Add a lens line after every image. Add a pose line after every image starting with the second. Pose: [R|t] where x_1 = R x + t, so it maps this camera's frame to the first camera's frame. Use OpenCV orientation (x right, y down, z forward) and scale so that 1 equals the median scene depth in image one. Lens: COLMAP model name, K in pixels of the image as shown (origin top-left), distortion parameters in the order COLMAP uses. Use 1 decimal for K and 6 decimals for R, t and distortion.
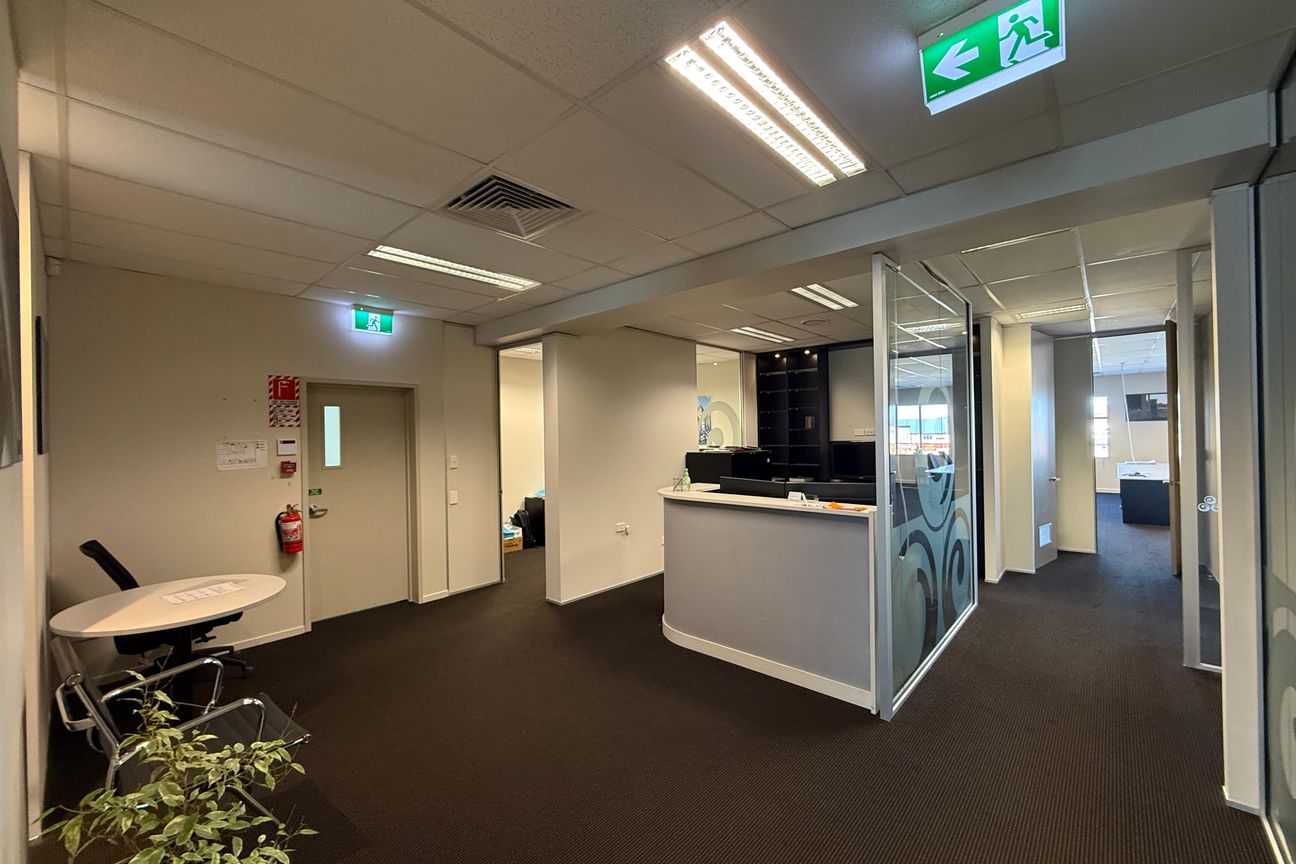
lens RADIAL K [[515.4, 0, 646.7], [0, 515.4, 430.7], [0, 0, 1]] dist [0.002038, 0.000175]
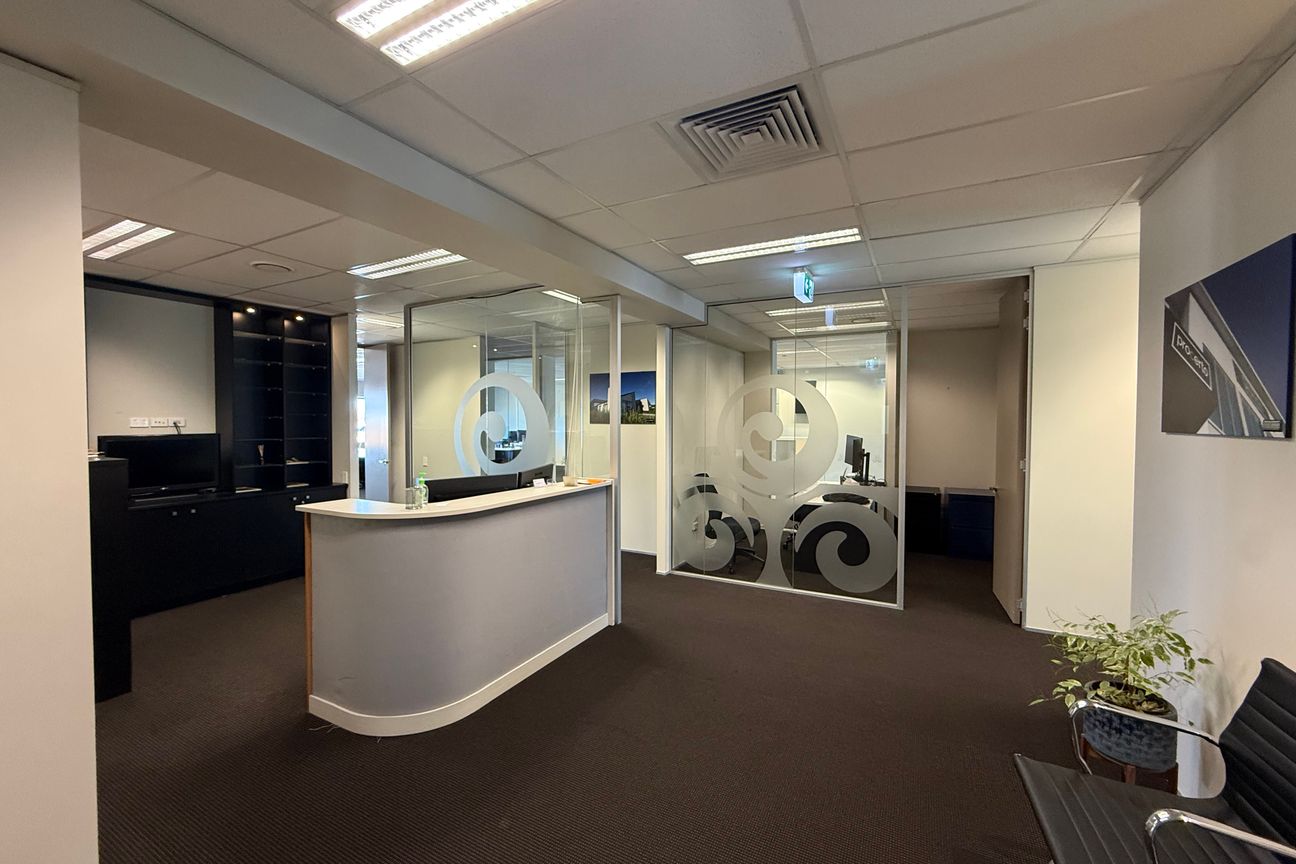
lens RADIAL K [[515.4, 0, 646.7], [0, 515.4, 431.5], [0, 0, 1]] dist [0.002038, 0.000175]
pose [[-0.243121, -0.001964, 0.969994, -0.764364], [0.003314, 0.999990, 0.002855, 0.020739], [-0.969990, 0.003908, -0.243112, 1.031479]]
